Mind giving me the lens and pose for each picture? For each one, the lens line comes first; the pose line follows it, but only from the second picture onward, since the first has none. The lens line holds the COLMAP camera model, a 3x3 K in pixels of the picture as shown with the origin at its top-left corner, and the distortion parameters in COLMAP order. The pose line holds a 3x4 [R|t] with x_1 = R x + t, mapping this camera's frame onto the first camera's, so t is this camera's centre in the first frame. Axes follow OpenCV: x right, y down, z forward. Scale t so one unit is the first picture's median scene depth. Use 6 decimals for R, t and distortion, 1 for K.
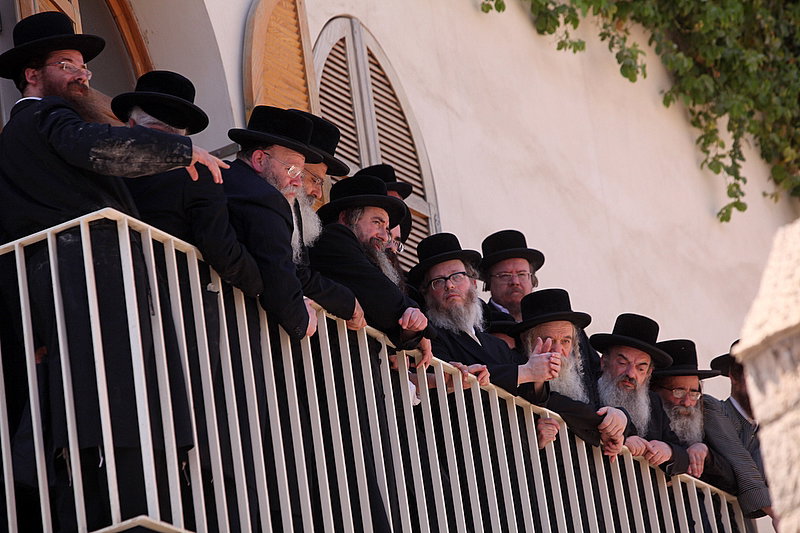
lens RADIAL K [[3995.9, 0, 374.2], [0, 3995.9, 267.1], [0, 0, 1]] dist [1.923836, -62.961907]
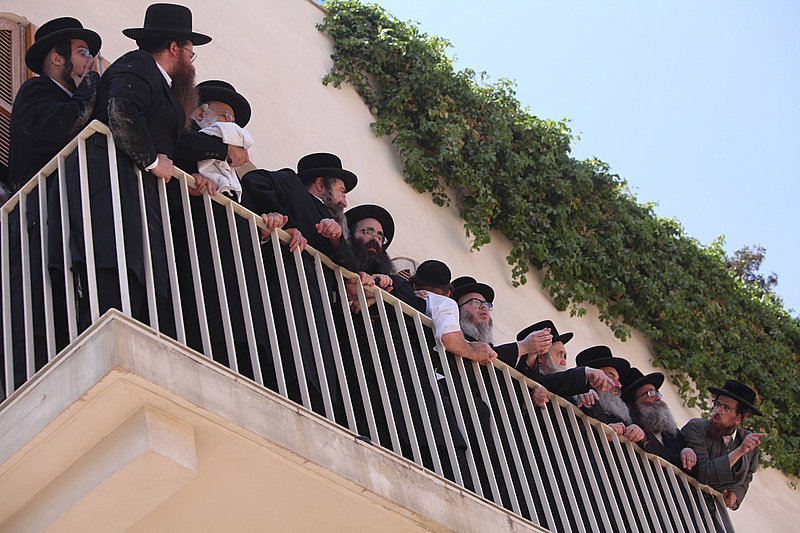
lens RADIAL K [[1600.3, 0, 400.0], [0, 1600.3, 266.5], [0, 0, 1]] dist [-0.042958, -2.193740]
pose [[0.978652, -0.176718, -0.104933, 0.049307], [0.127675, 0.922839, -0.363410, 0.151509], [0.161057, 0.342255, 0.925701, 0.389352]]
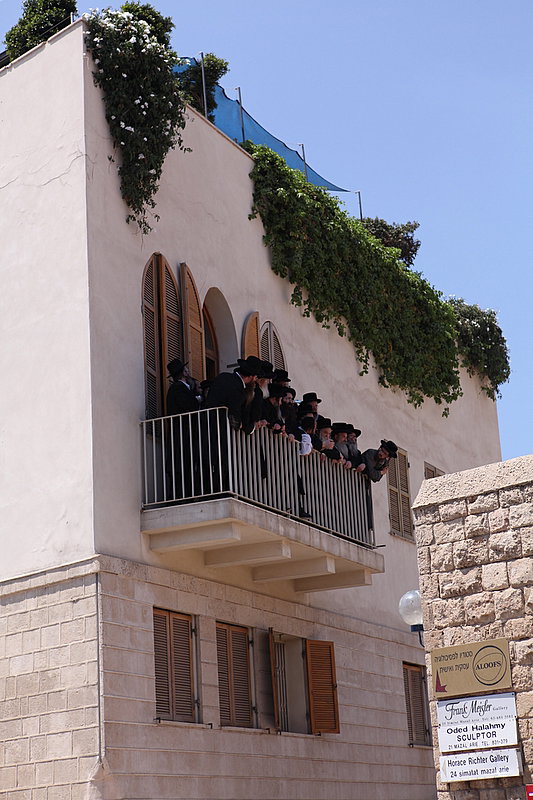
lens RADIAL K [[1517.3, 0, 266.5], [0, 1517.3, 400.0], [0, 0, 1]] dist [0.022906, 0.006450]
pose [[0.991938, 0.100681, 0.076961, -0.093826], [-0.107522, 0.990063, 0.090629, -0.104488], [-0.067071, -0.098174, 0.992907, -0.276358]]
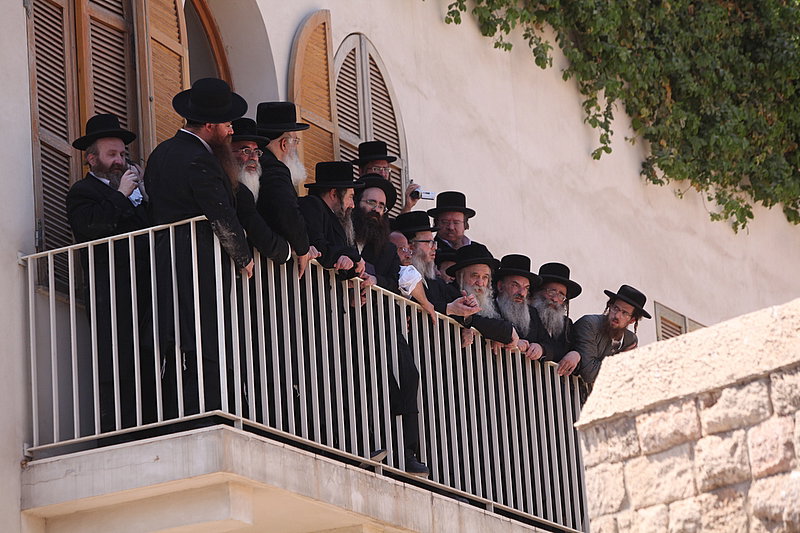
lens RADIAL K [[3243.8, 0, 400.0], [0, 3243.8, 266.5], [0, 0, 1]] dist [0.380529, 3.680562]
pose [[0.996784, 0.075455, 0.026983, -0.015852], [-0.077683, 0.992515, 0.094235, -0.084359], [-0.019670, -0.096028, 0.995184, -0.207179]]
